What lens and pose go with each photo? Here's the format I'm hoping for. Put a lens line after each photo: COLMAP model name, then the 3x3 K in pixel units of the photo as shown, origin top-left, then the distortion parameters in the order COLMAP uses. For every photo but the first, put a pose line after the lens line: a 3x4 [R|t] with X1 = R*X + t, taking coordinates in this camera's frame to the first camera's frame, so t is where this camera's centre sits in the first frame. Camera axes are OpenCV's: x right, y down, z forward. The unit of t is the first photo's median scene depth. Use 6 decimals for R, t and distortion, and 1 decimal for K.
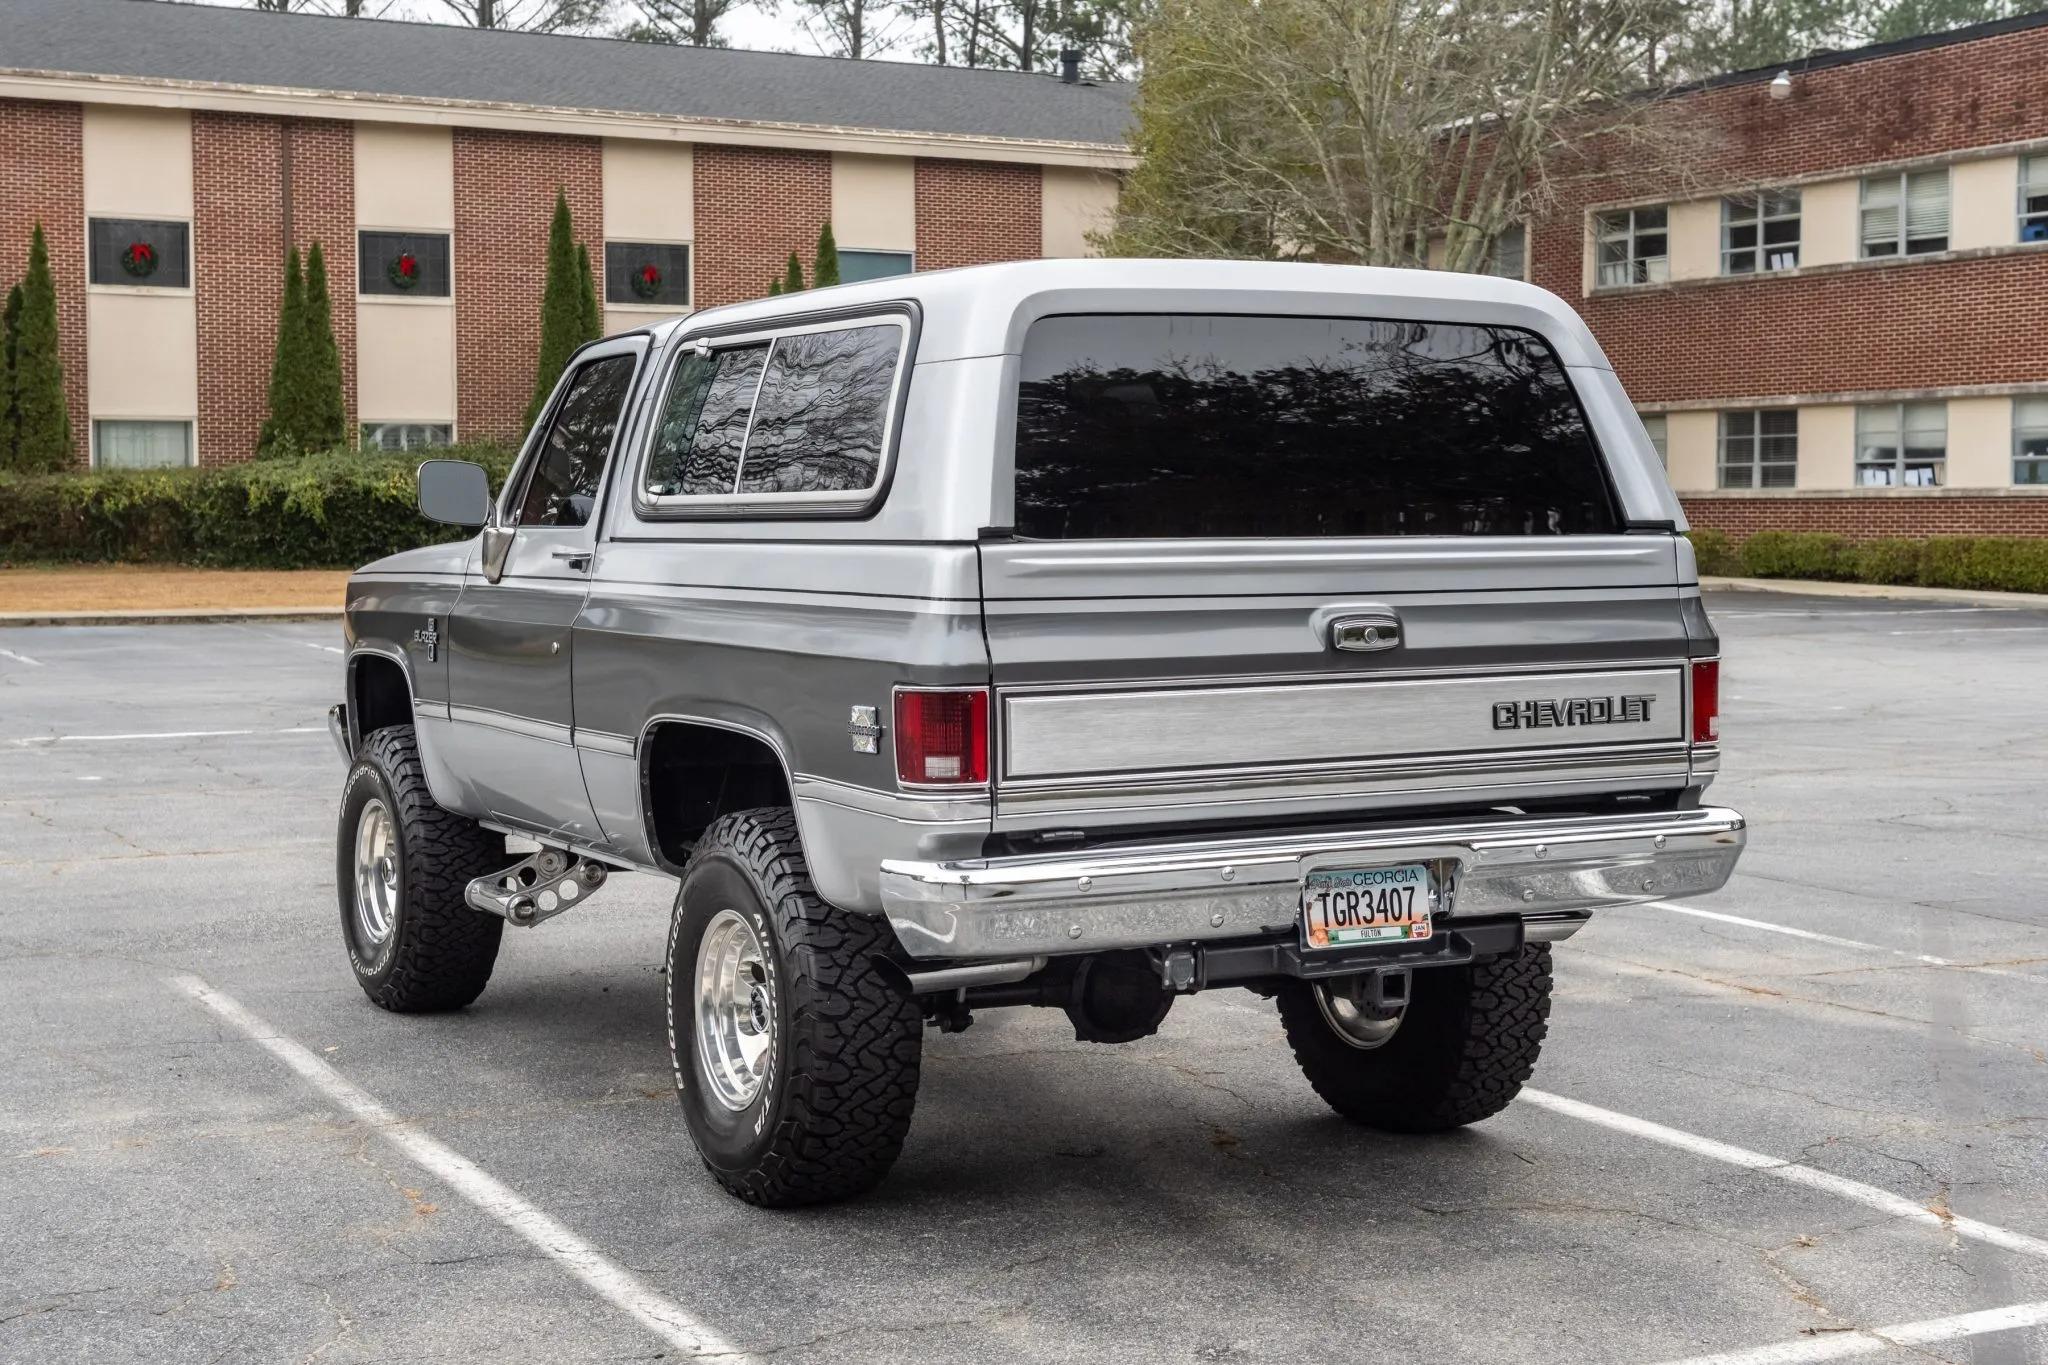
lens RADIAL K [[2903.3, 0, 1016.3], [0, 2903.3, 641.5], [0, 0, 1]] dist [0.027878, 0.049191]
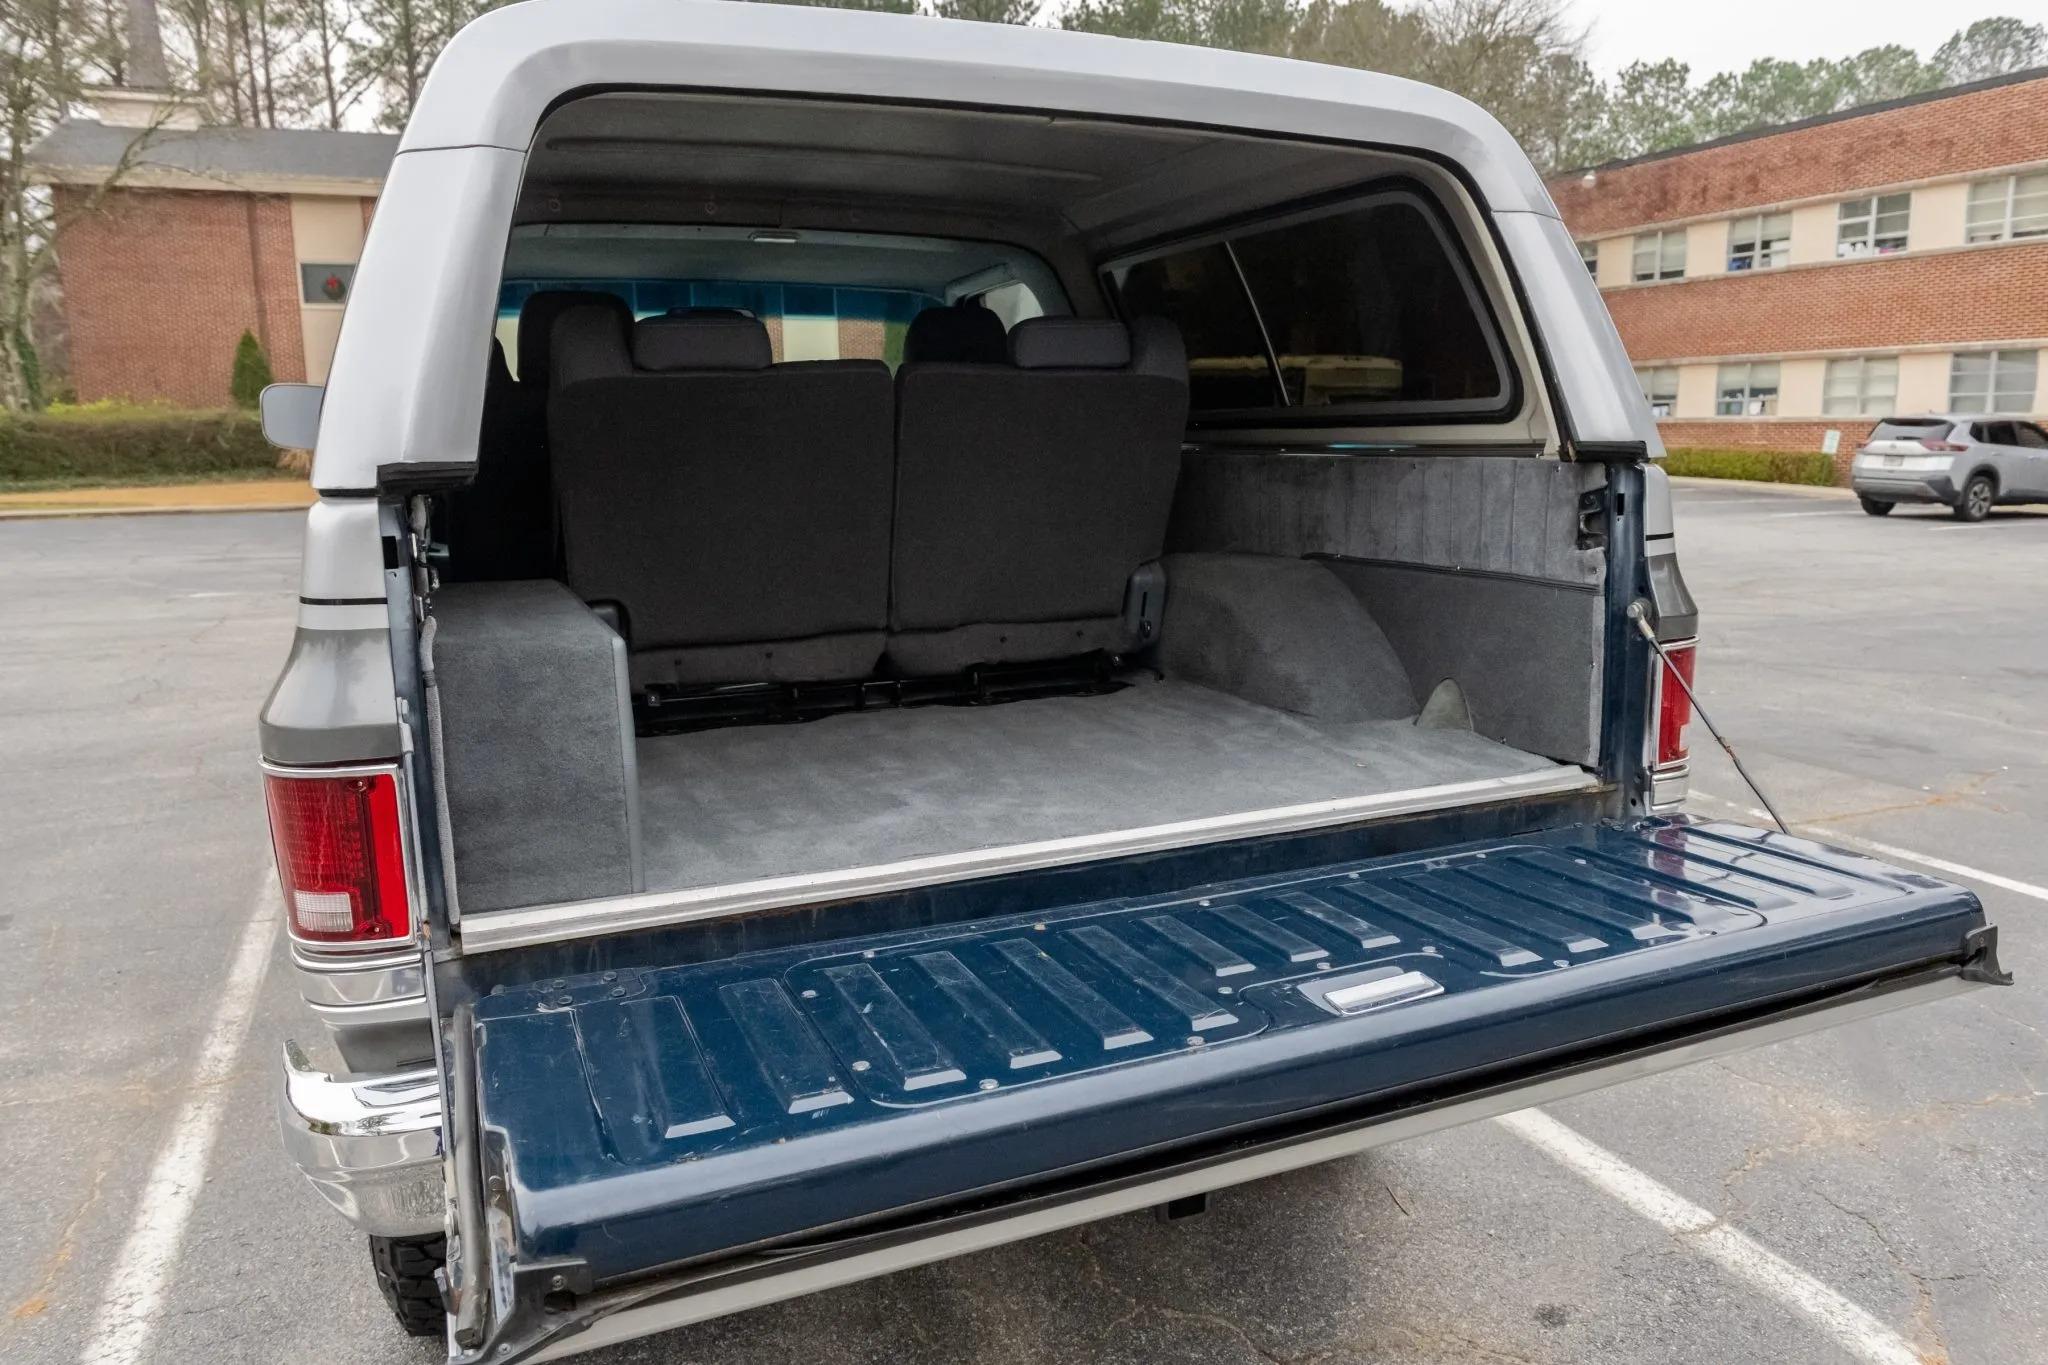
lens RADIAL K [[1429.7, 0, 1065.3], [0, 1429.7, 711.9], [0, 0, 1]] dist [-0.025003, -0.000470]
pose [[0.997252, 0.008792, -0.073564, 0.114706], [0.002147, 0.989085, 0.147329, -0.028137], [0.074056, -0.147082, 0.986348, 0.647422]]
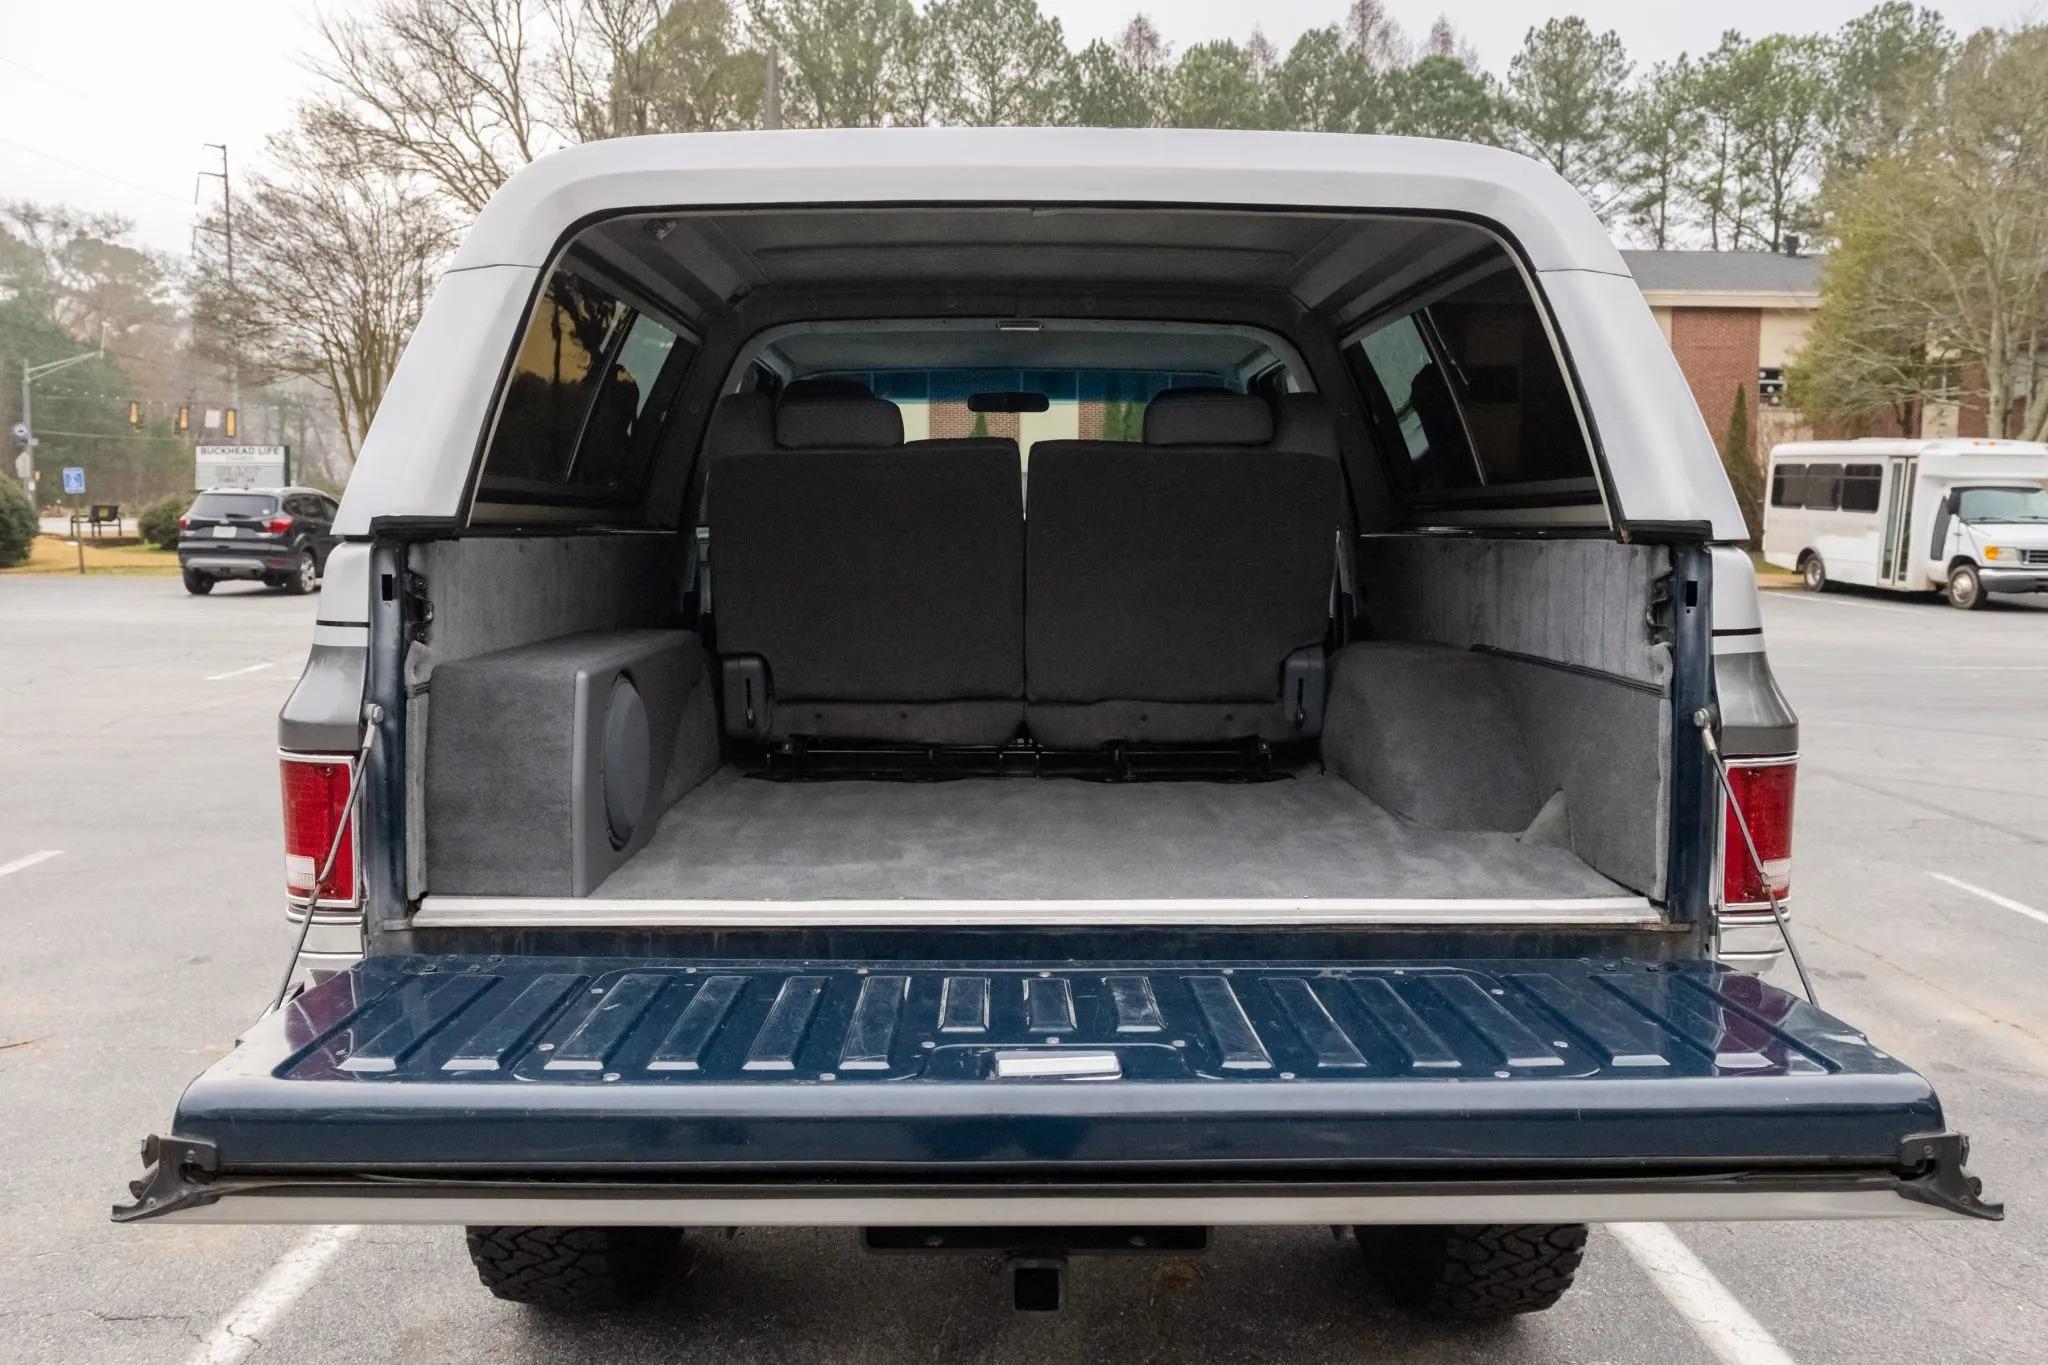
lens RADIAL K [[1515.5, 0, 999.5], [0, 1515.5, 631.9], [0, 0, 1]] dist [-0.023535, 0.001598]
pose [[0.883282, 0.042263, -0.466933, 0.240910], [-0.030578, 0.999001, 0.032579, -0.024720], [0.467844, -0.014499, 0.883692, 0.659857]]
